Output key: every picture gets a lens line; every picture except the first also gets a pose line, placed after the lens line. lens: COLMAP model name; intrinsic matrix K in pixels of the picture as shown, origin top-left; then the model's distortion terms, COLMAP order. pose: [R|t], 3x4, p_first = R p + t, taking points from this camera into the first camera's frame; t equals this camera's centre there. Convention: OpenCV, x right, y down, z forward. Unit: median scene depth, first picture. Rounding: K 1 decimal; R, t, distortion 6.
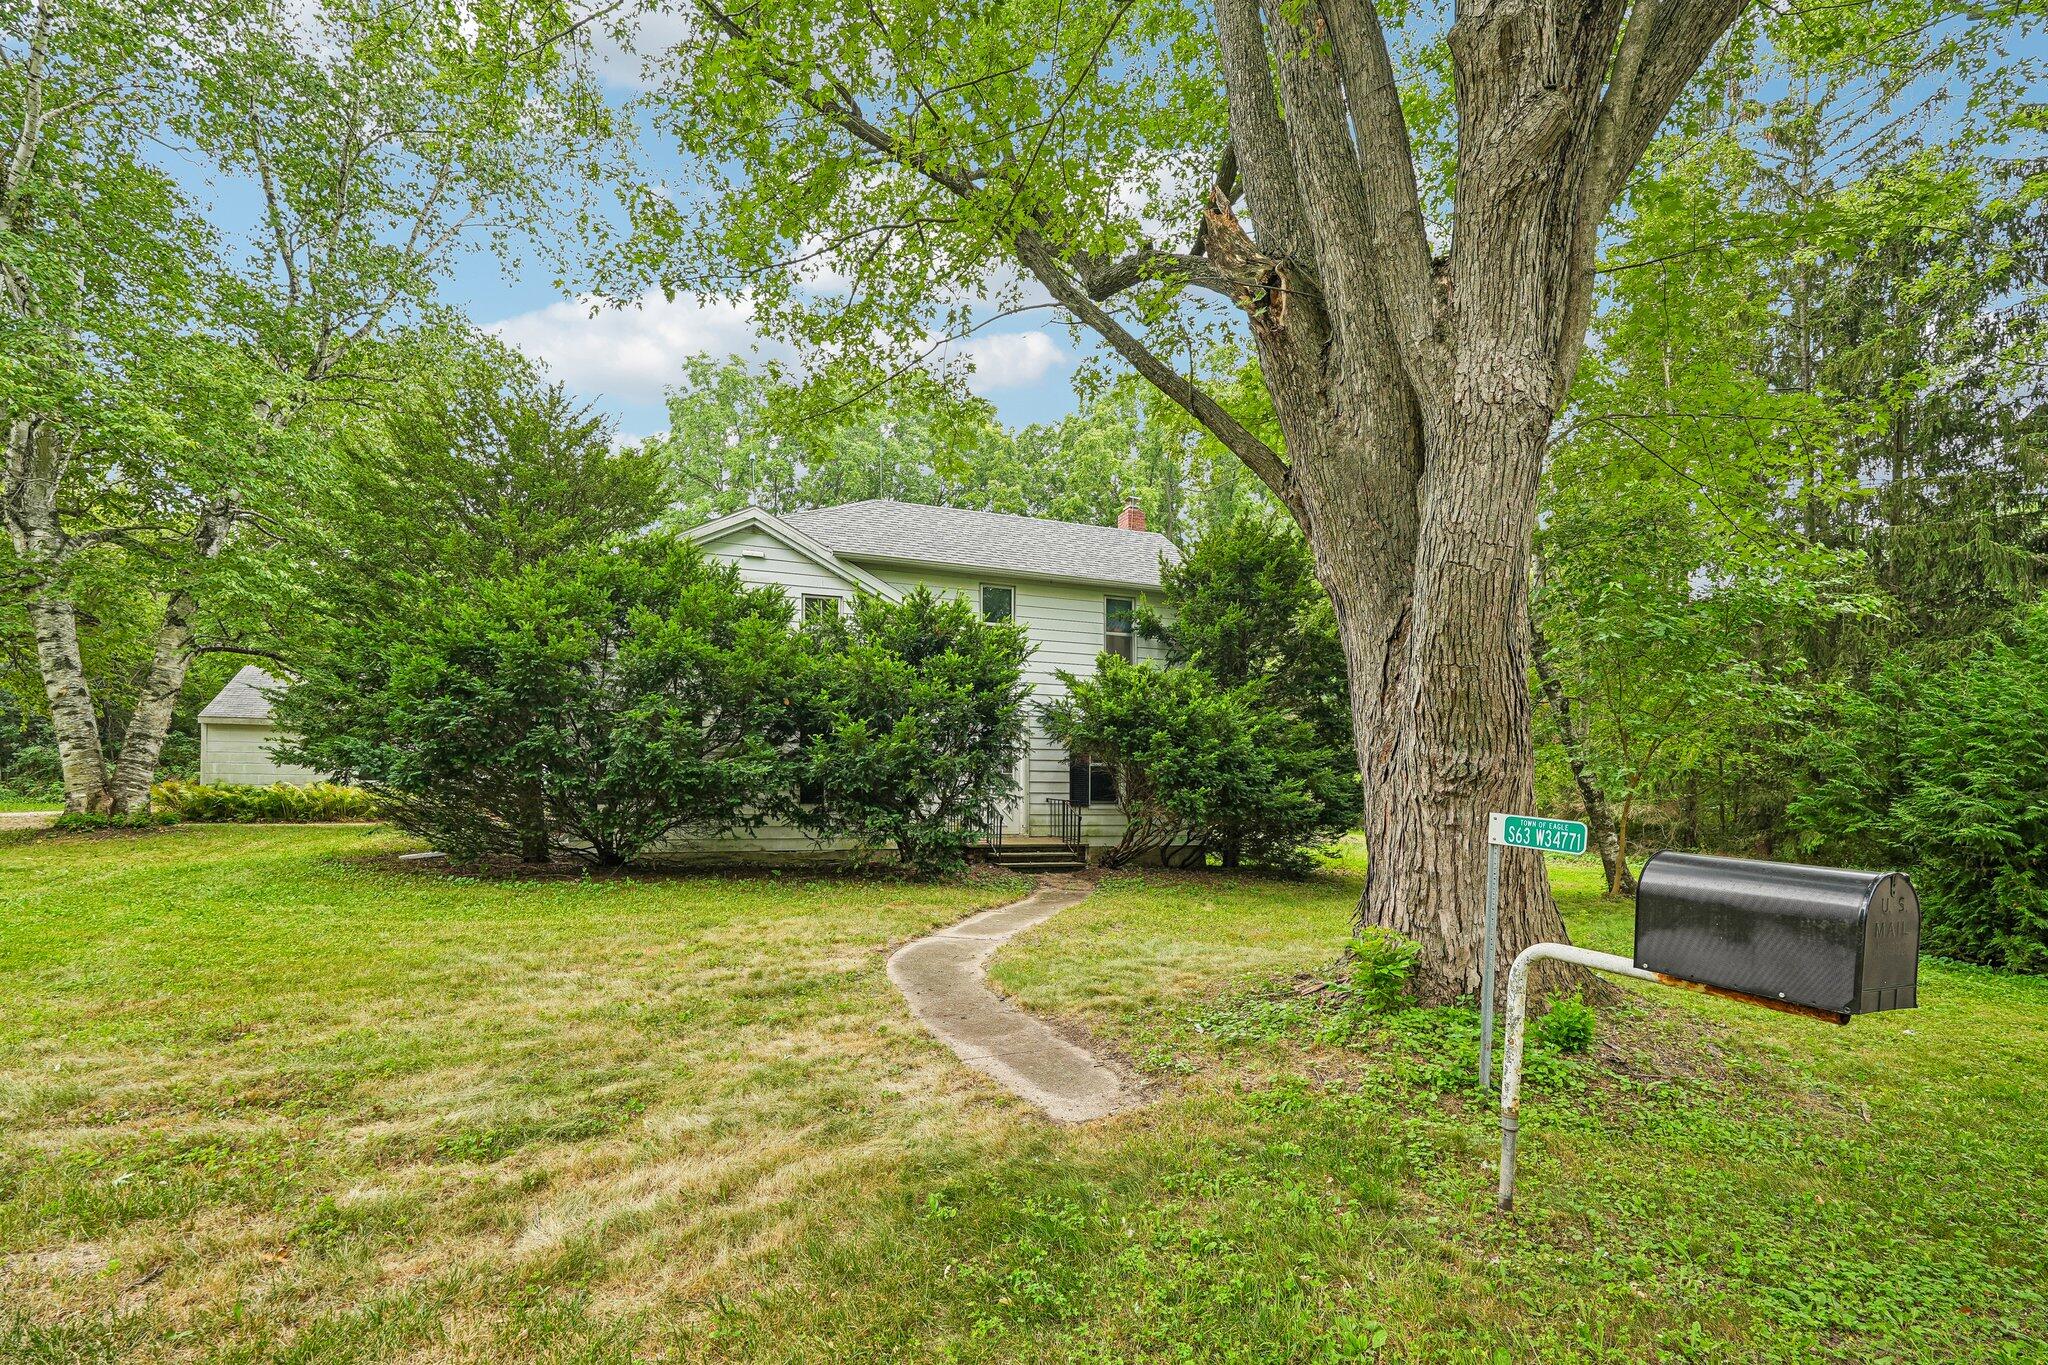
lens RADIAL K [[918.0, 0, 1021.5], [0, 918.0, 701.0], [0, 0, 1]] dist [0.002828, 0.000391]
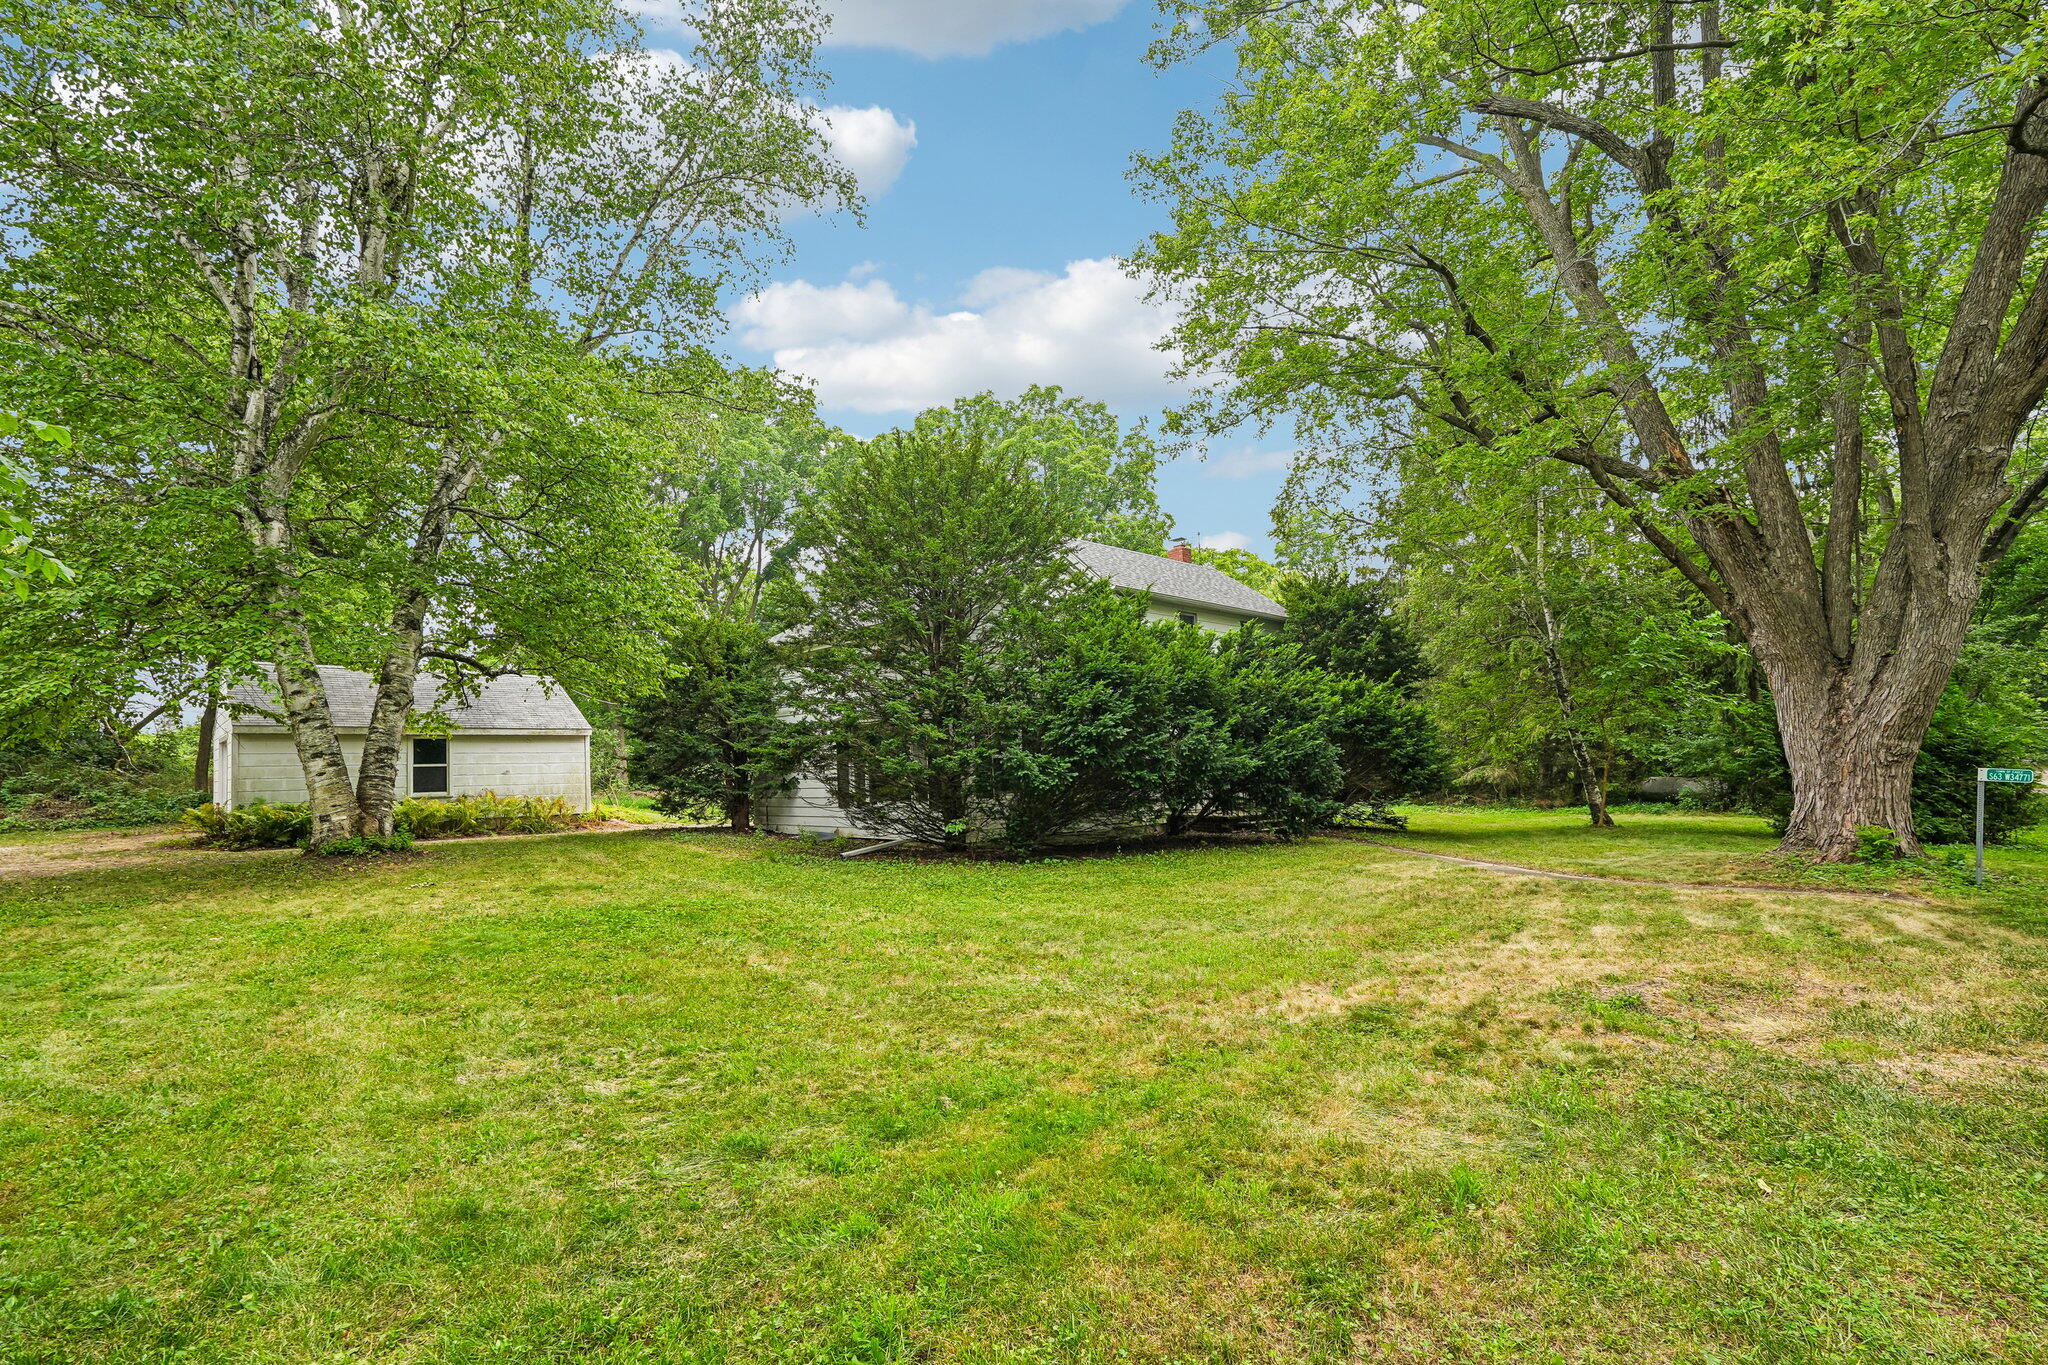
lens RADIAL K [[918.0, 0, 1031.9], [0, 918.0, 680.5], [0, 0, 1]] dist [0.002828, 0.000391]
pose [[0.929677, 0.001661, 0.368373, -0.723101], [0.000934, 0.999976, -0.006865, -0.025757], [-0.368375, 0.006726, 0.929653, -0.094937]]
